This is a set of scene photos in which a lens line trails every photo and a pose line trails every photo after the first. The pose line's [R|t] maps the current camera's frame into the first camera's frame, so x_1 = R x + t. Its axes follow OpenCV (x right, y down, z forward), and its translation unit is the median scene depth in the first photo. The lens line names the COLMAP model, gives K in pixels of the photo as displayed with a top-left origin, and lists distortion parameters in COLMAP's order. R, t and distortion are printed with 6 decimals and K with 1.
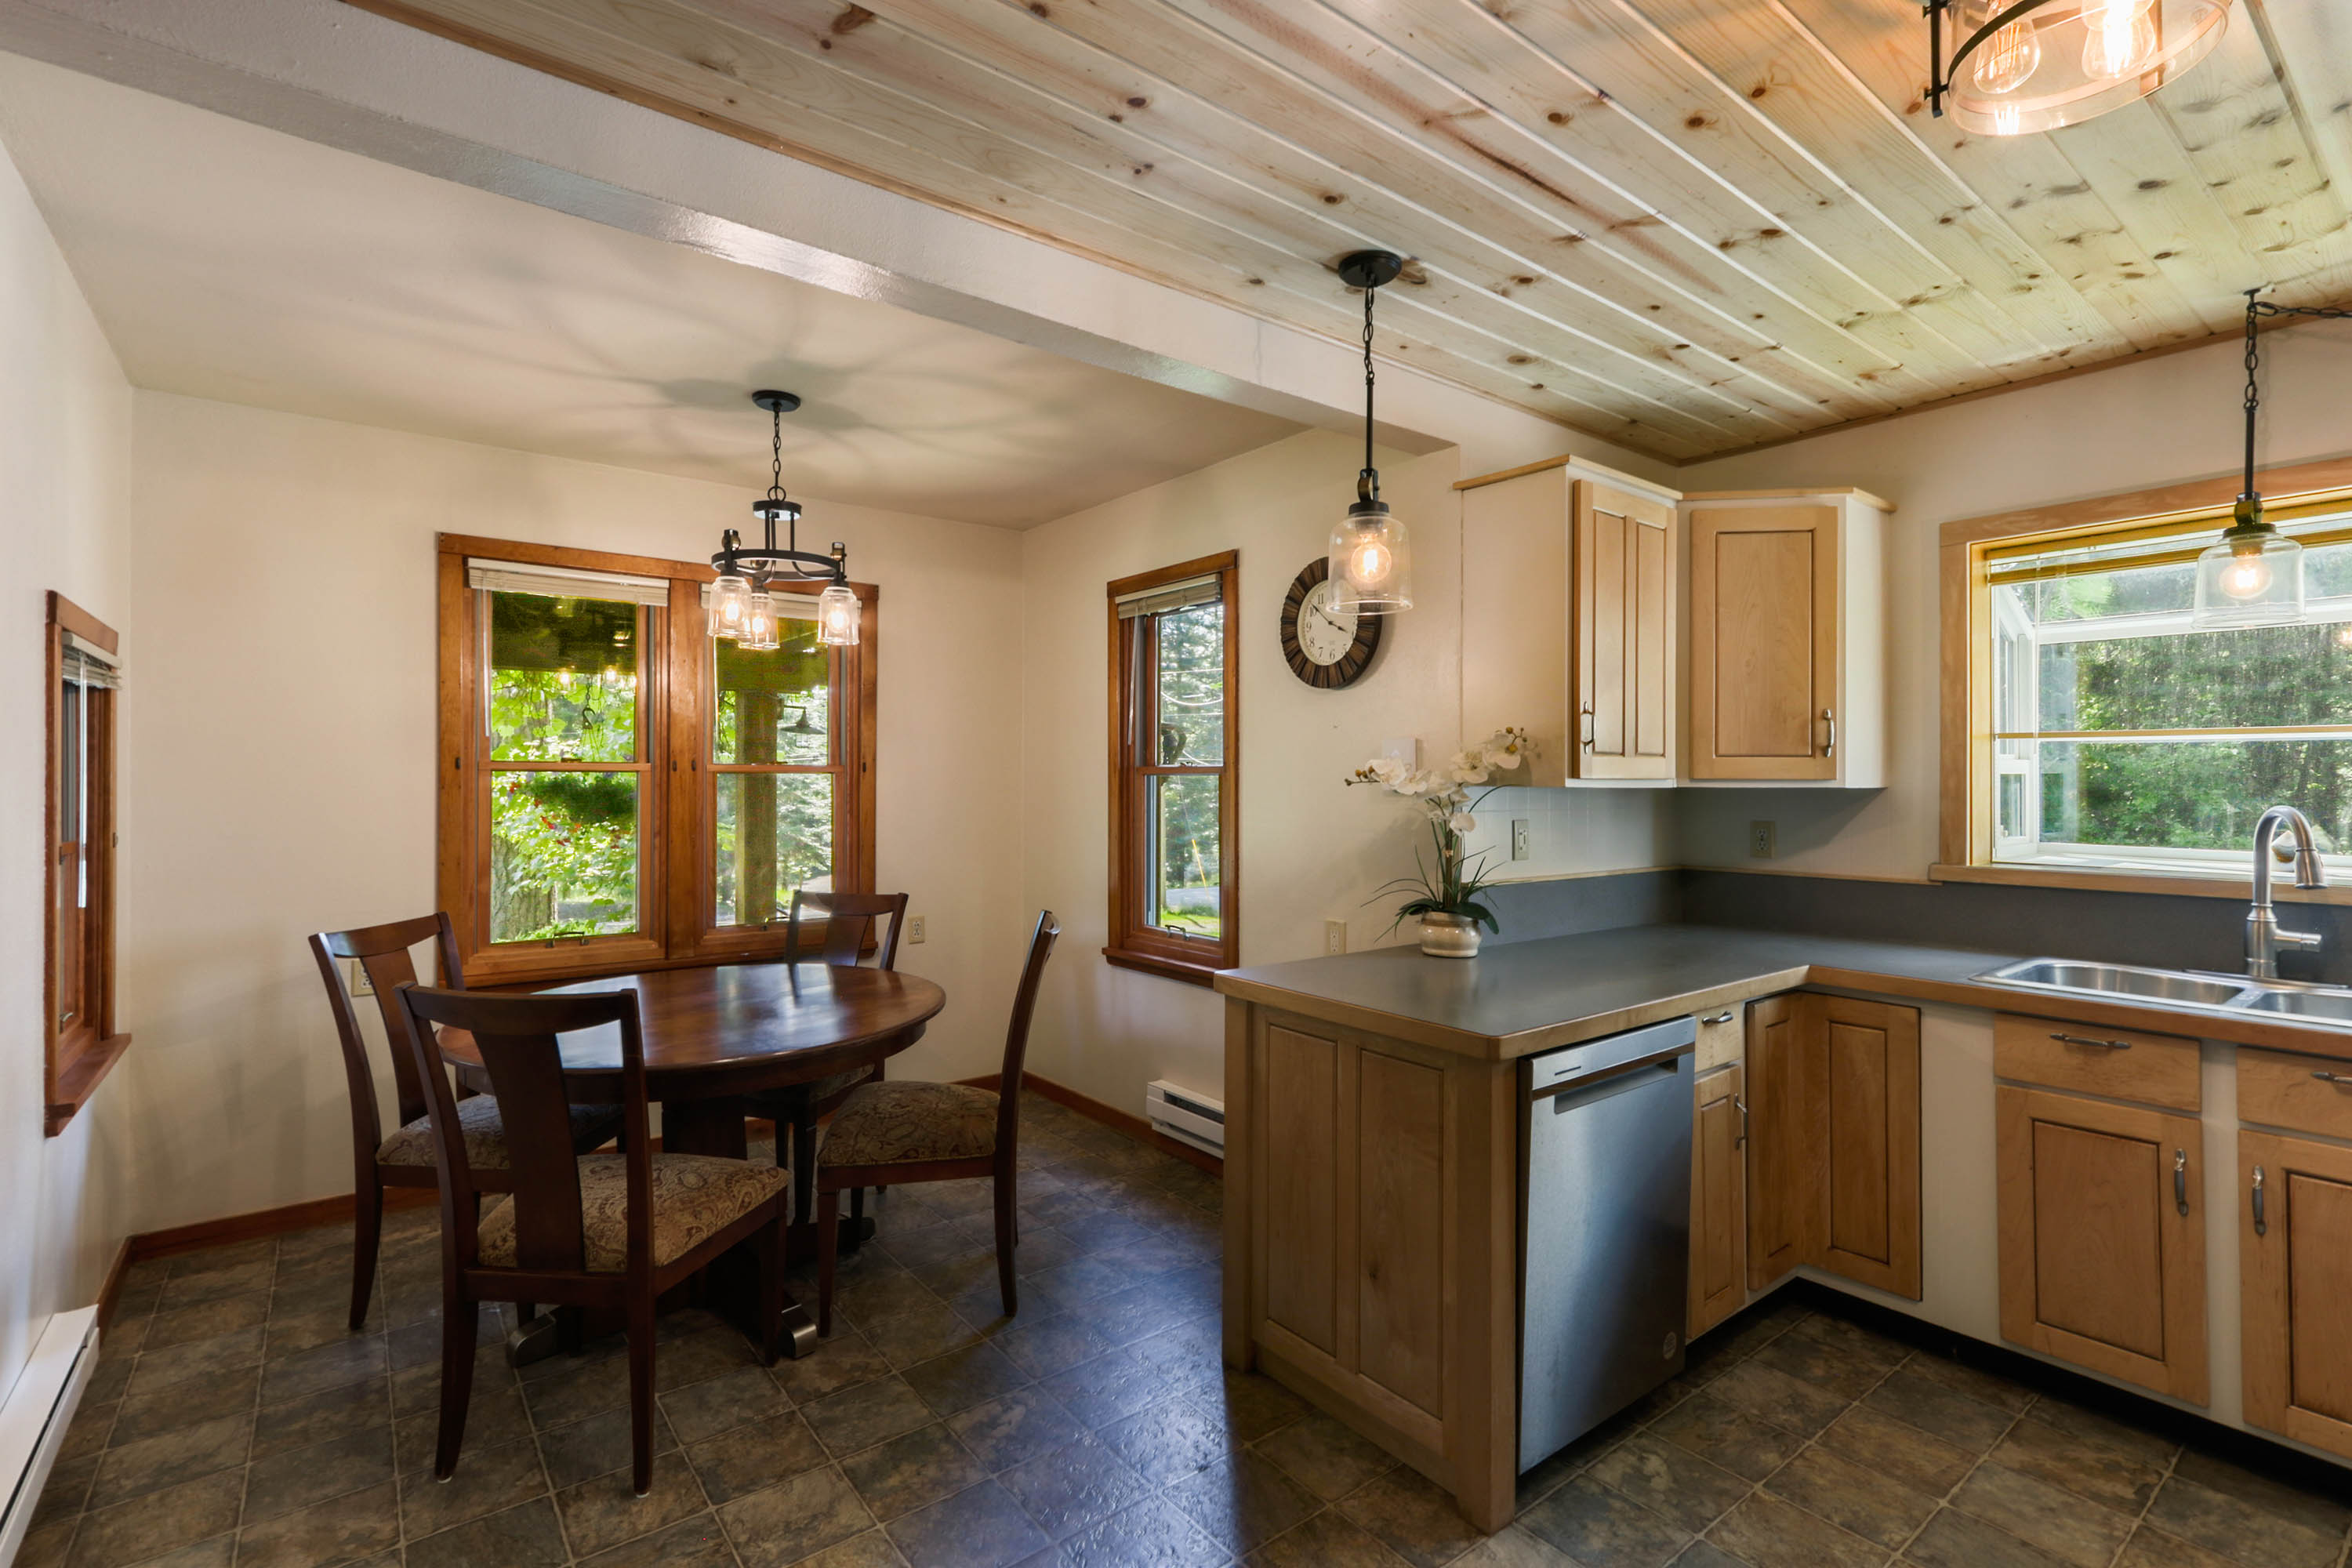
lens RADIAL K [[1072.4, 0, 1176.1], [0, 1072.4, 778.1], [0, 0, 1]] dist [0.001077, 0.004149]
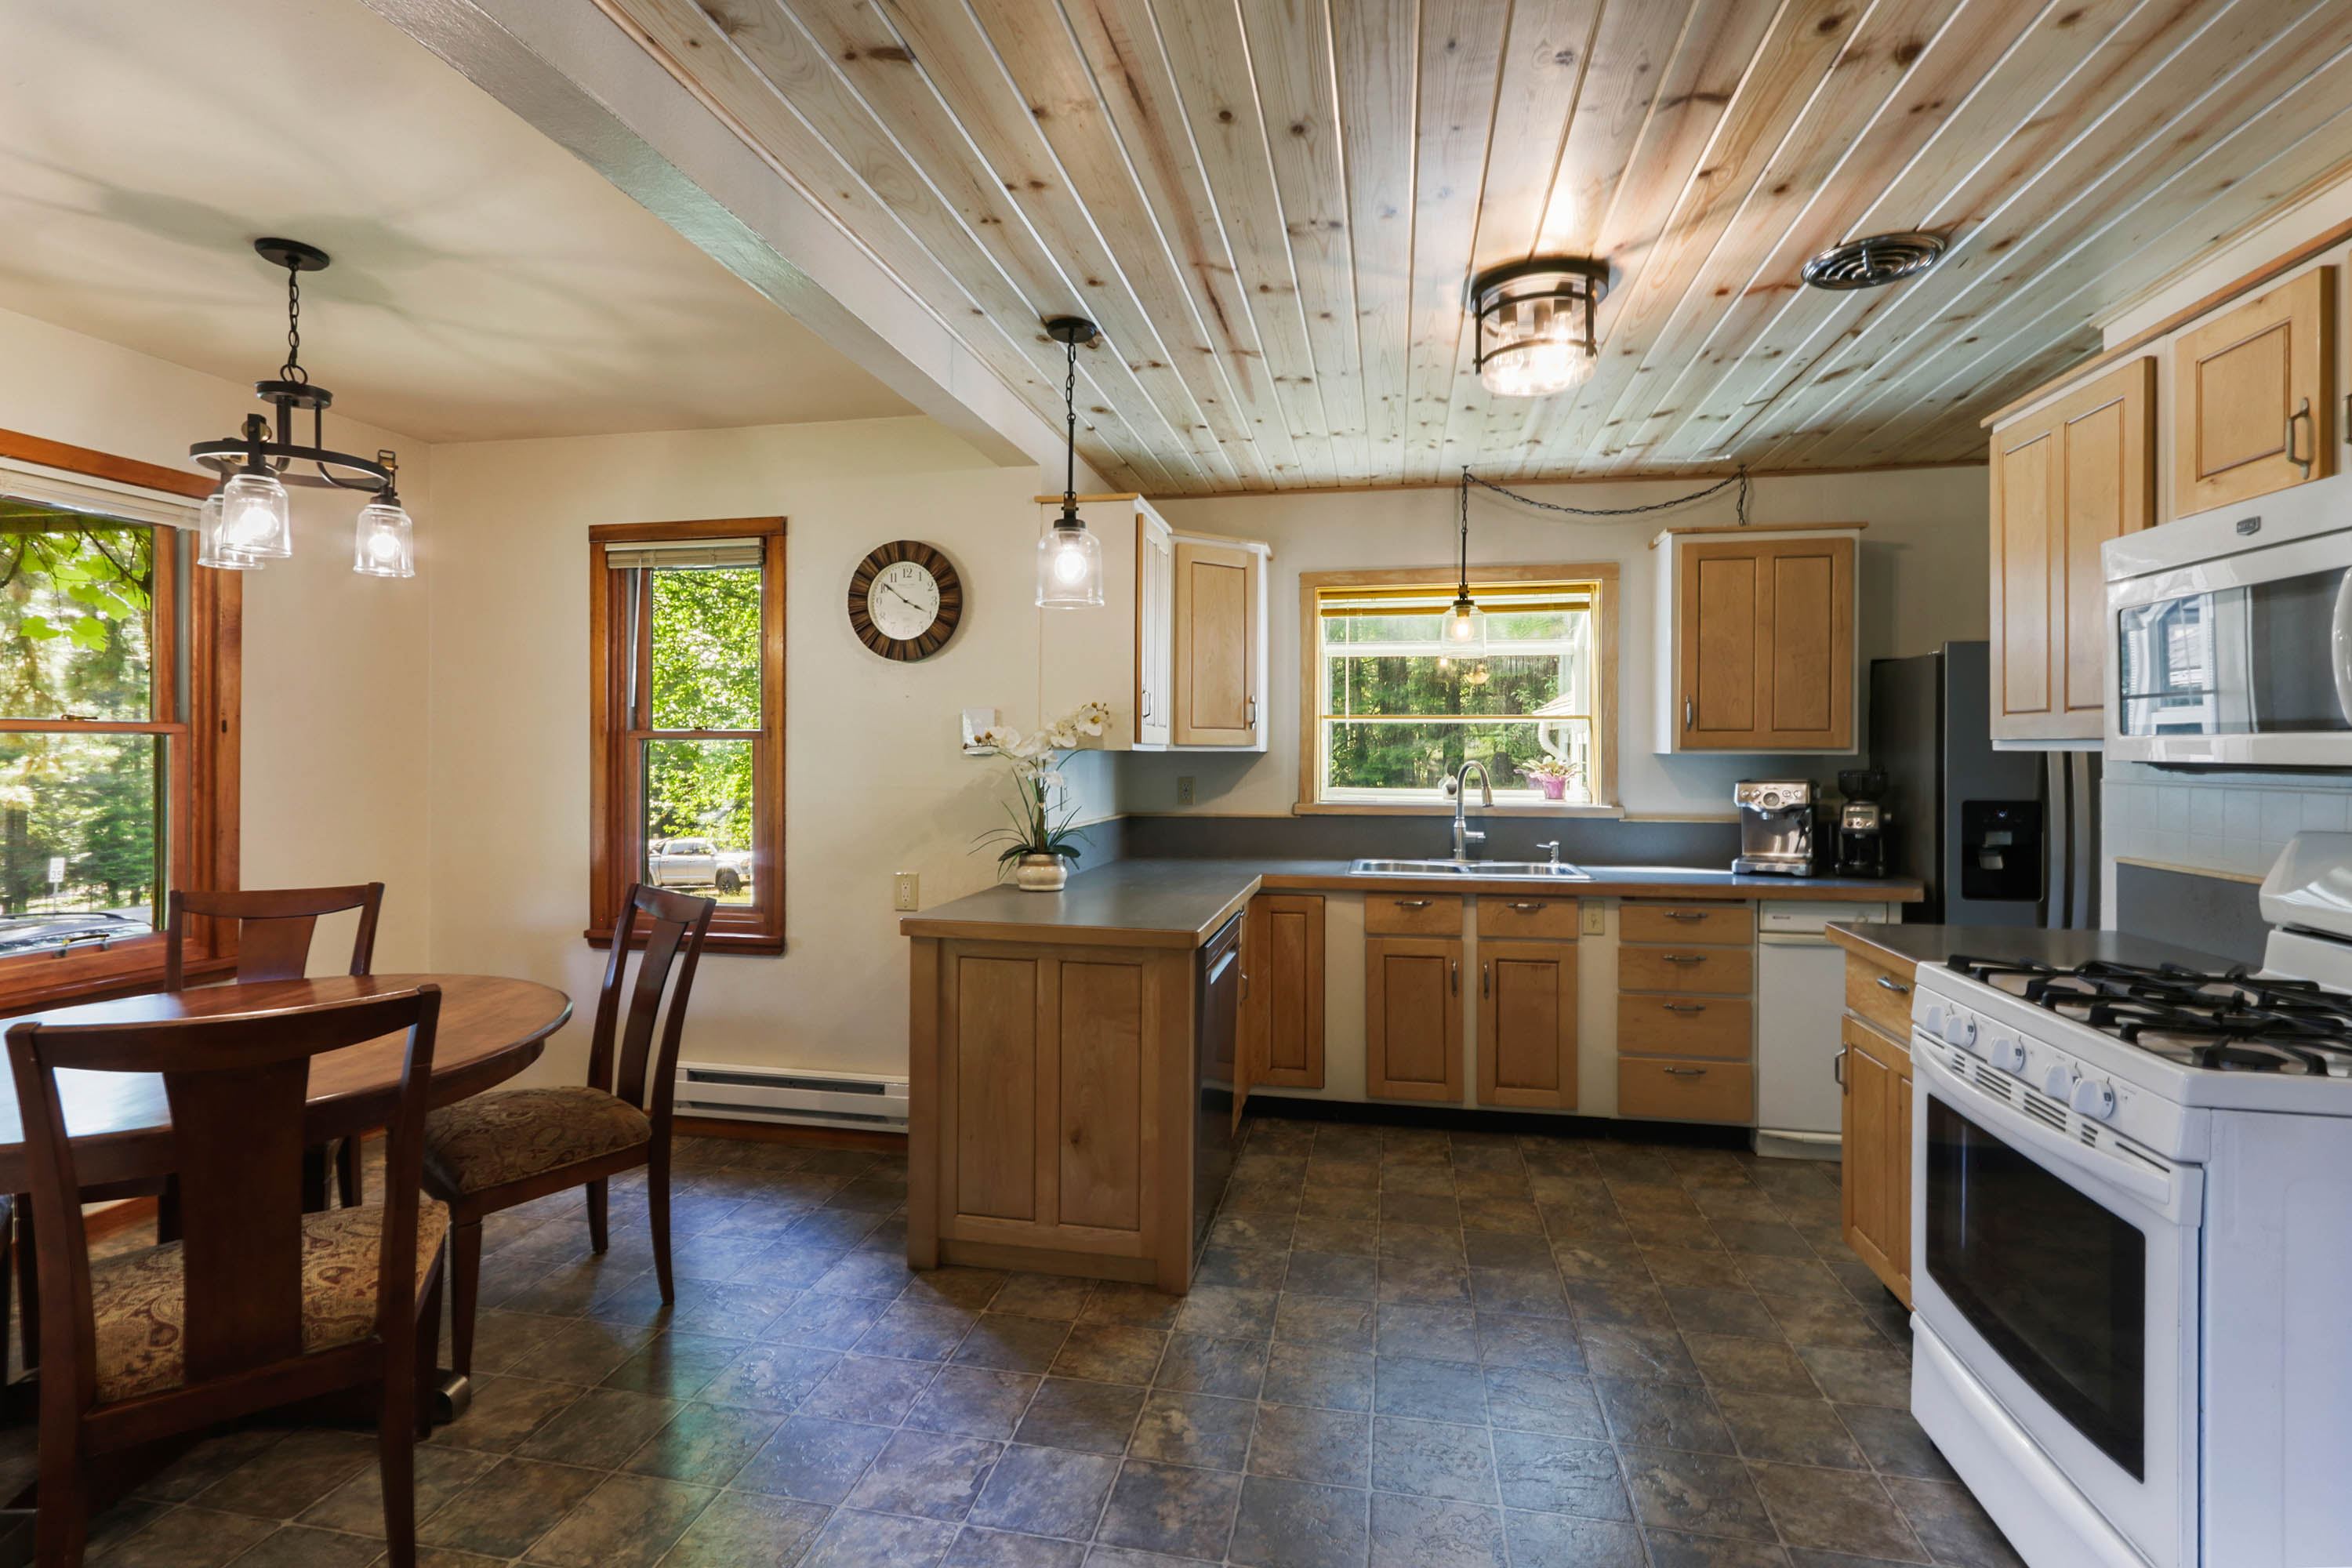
lens RADIAL K [[1072.4, 0, 1179.0], [0, 1072.4, 757.3], [0, 0, 1]] dist [0.001077, 0.004149]
pose [[0.757647, -0.003421, 0.652655, -0.412232], [-0.002411, 0.999965, 0.008040, 0.005849], [-0.652660, -0.007665, 0.757612, -0.015663]]
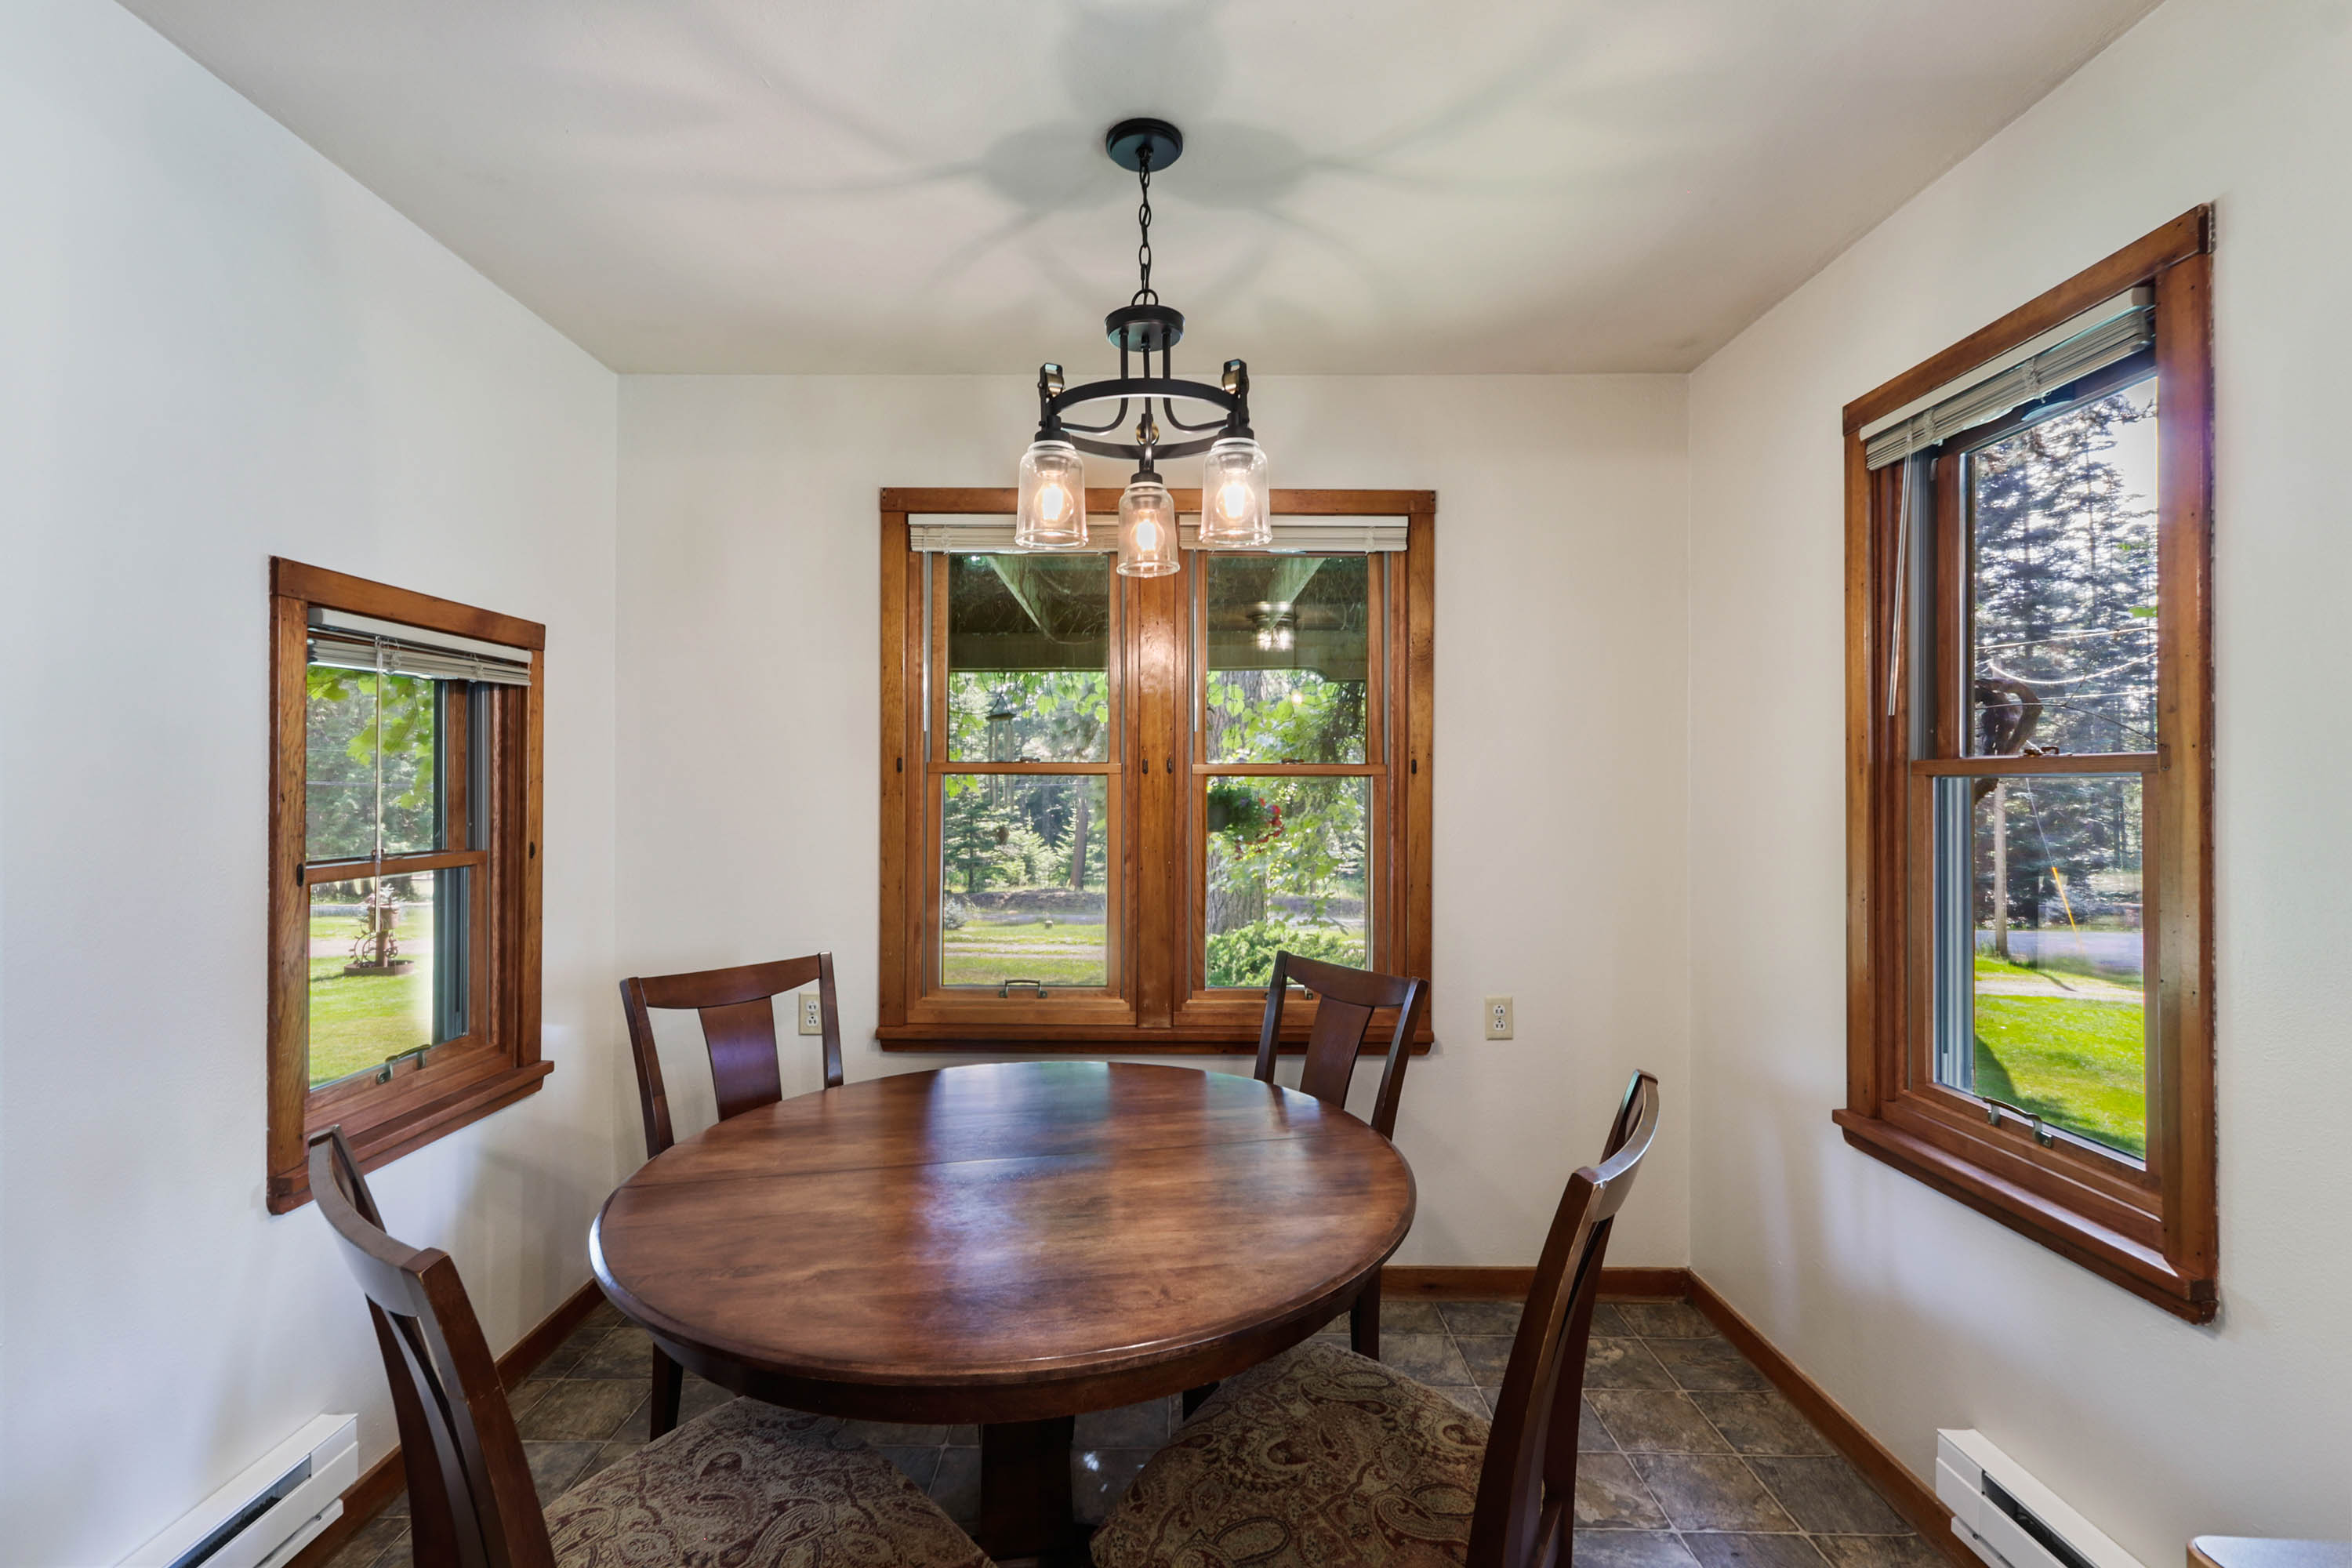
lens RADIAL K [[1072.4, 0, 1159.7], [0, 1072.4, 779.3], [0, 0, 1]] dist [0.001077, 0.004149]
pose [[0.779521, -0.003411, -0.626366, 0.004418], [0.000438, 0.999988, -0.004900, 0.001488], [0.626375, 0.003546, 0.779513, 0.564815]]
